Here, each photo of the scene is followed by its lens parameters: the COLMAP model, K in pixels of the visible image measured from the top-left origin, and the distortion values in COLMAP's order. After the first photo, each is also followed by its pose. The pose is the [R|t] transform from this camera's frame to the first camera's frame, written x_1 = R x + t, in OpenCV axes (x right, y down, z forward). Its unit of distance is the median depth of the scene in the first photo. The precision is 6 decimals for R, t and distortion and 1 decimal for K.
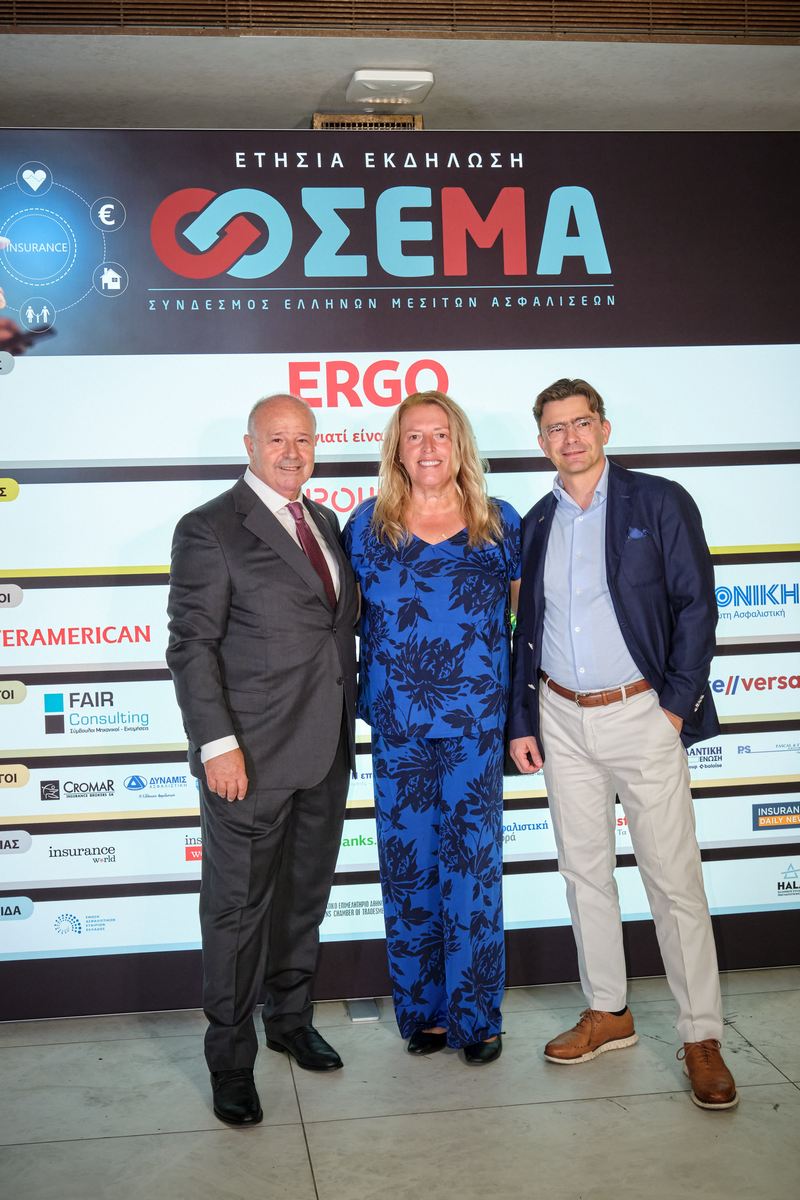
lens RADIAL K [[1225.7, 0, 352.2], [0, 1225.7, 549.2], [0, 0, 1]] dist [-0.022070, 0.000000]
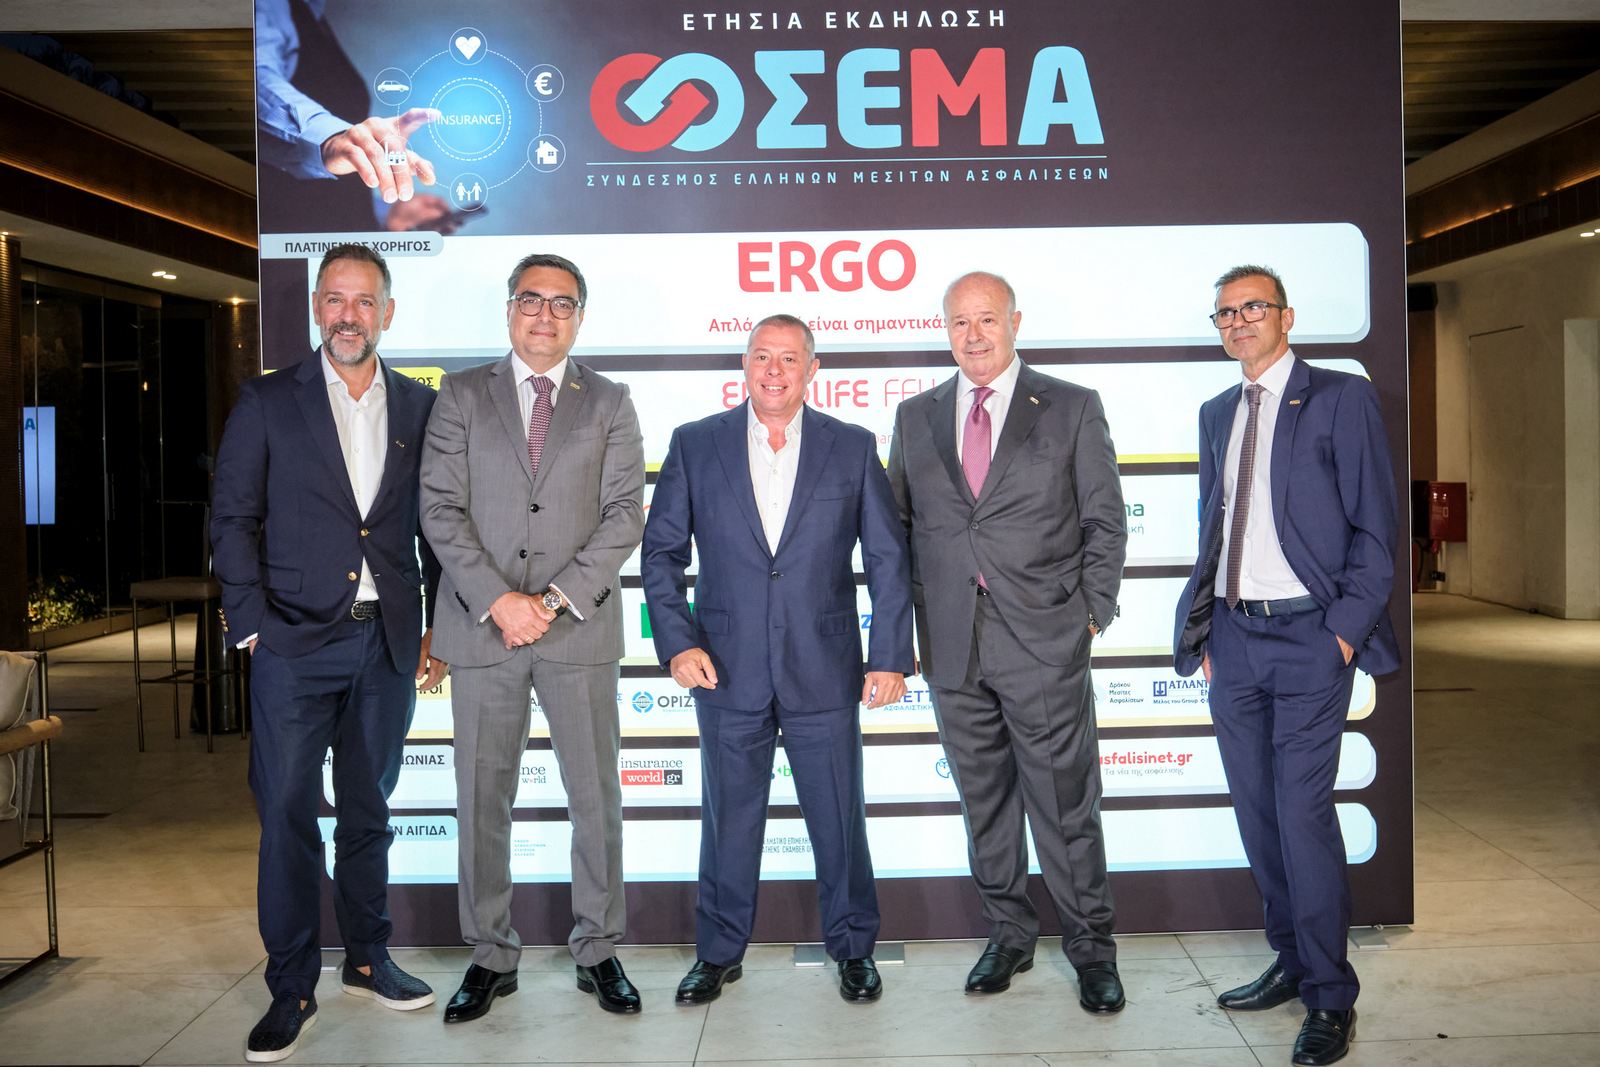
lens RADIAL K [[1438.1, 0, 857.4], [0, 1438.1, 464.9], [0, 0, 1]] dist [-0.076805, 0.039325]
pose [[0.995870, 0.015636, -0.089437, 0.133533], [-0.014955, 0.999854, 0.008281, 0.002178], [0.089554, -0.006909, 0.995958, -0.053342]]
